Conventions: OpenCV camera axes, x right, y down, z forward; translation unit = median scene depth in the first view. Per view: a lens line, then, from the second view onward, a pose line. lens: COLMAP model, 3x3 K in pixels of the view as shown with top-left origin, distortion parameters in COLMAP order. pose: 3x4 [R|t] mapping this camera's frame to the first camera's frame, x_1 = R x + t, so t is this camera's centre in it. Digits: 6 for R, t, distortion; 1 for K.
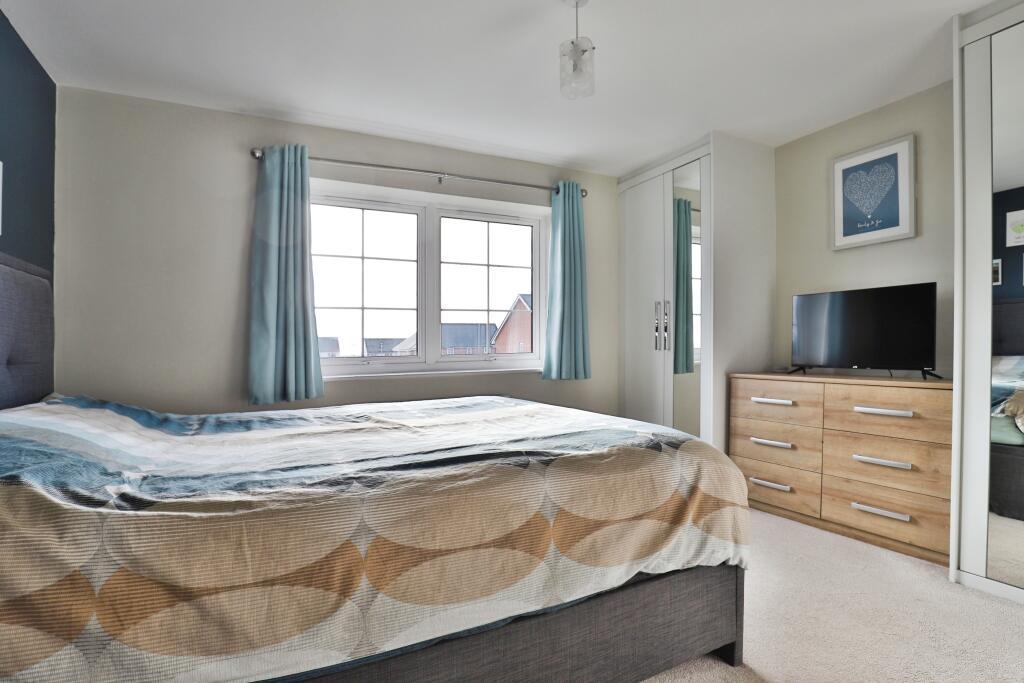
lens RADIAL K [[499.3, 0, 512.0], [0, 499.3, 341.5], [0, 0, 1]] dist [-0.036174, 0.000107]
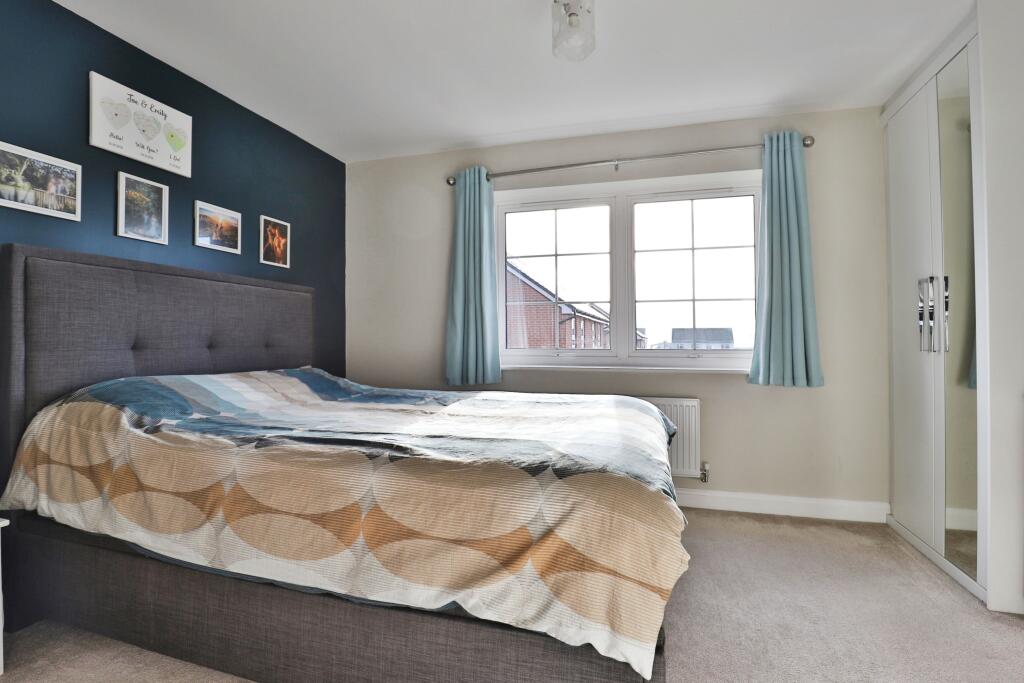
lens RADIAL K [[494.8, 0, 512.2], [0, 494.8, 329.5], [0, 0, 1]] dist [-0.038225, 0.000306]
pose [[0.727885, 0.000738, -0.685698, 0.916586], [-0.006347, 0.999964, -0.005662, -0.011930], [0.685669, 0.008473, 0.727864, 0.440012]]
